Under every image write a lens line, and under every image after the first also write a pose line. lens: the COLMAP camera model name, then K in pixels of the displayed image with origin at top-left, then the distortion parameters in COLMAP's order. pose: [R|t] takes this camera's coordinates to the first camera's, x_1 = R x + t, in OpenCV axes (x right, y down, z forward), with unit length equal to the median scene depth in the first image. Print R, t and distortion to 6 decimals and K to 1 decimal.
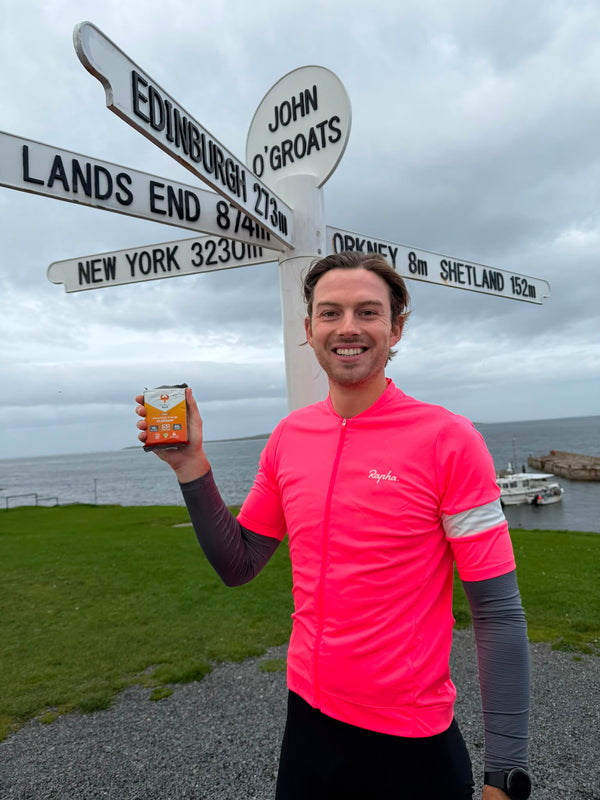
lens RADIAL K [[516.2, 0, 300.0], [0, 516.2, 400.0], [0, 0, 1]] dist [-0.034001, -0.000329]
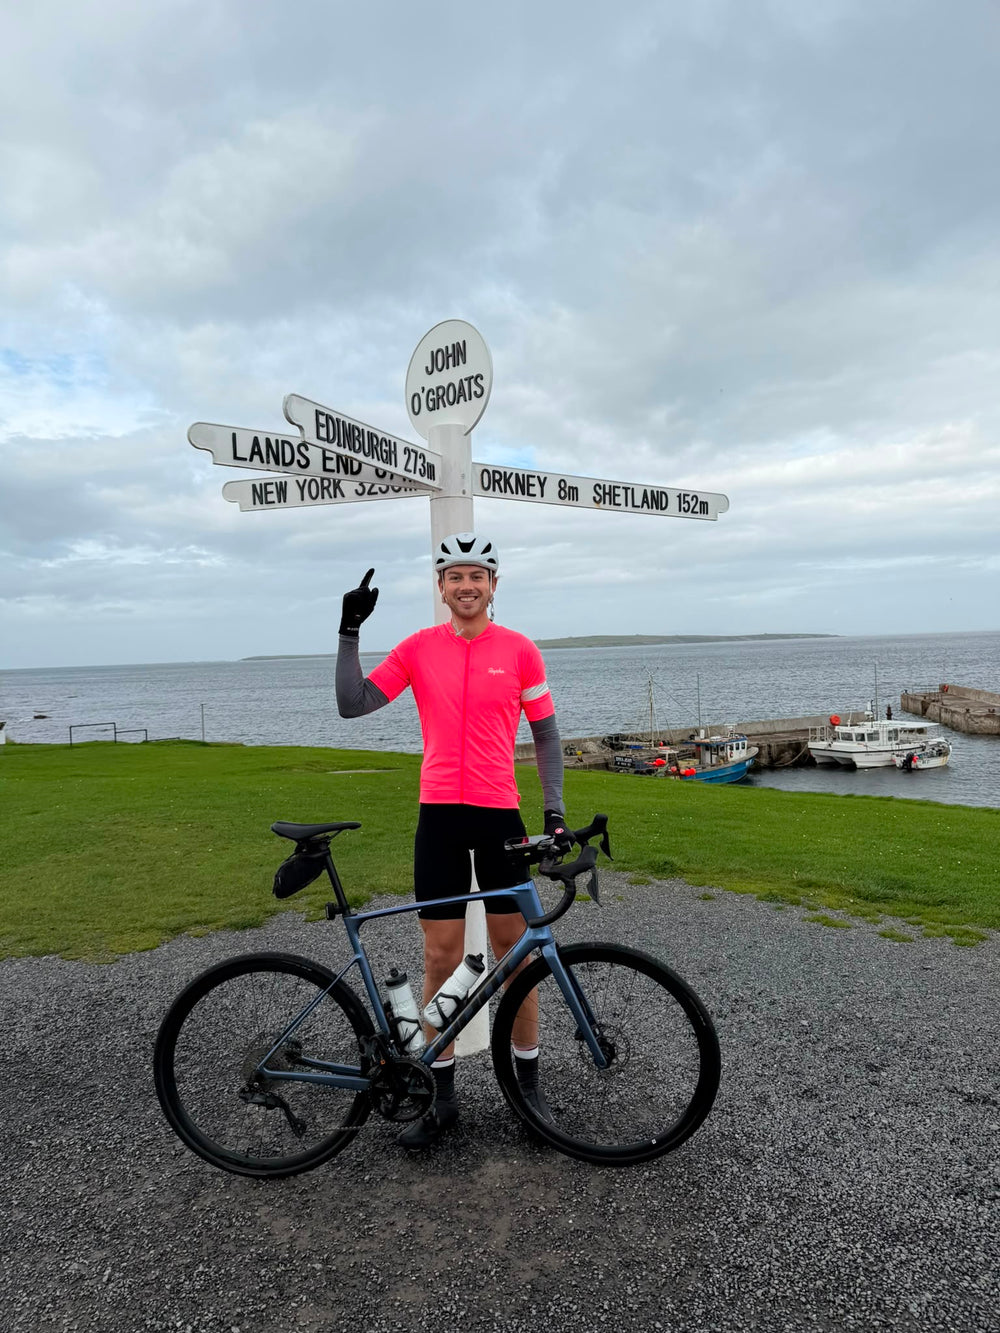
lens RADIAL K [[813.8, 0, 500.0], [0, 813.8, 666.5], [0, 0, 1]] dist [0.002760, -0.000017]
pose [[0.998918, 0.034529, -0.031146, 0.174747], [-0.031406, 0.994914, 0.095705, -0.067700], [0.034292, -0.094624, 0.994922, -0.798533]]
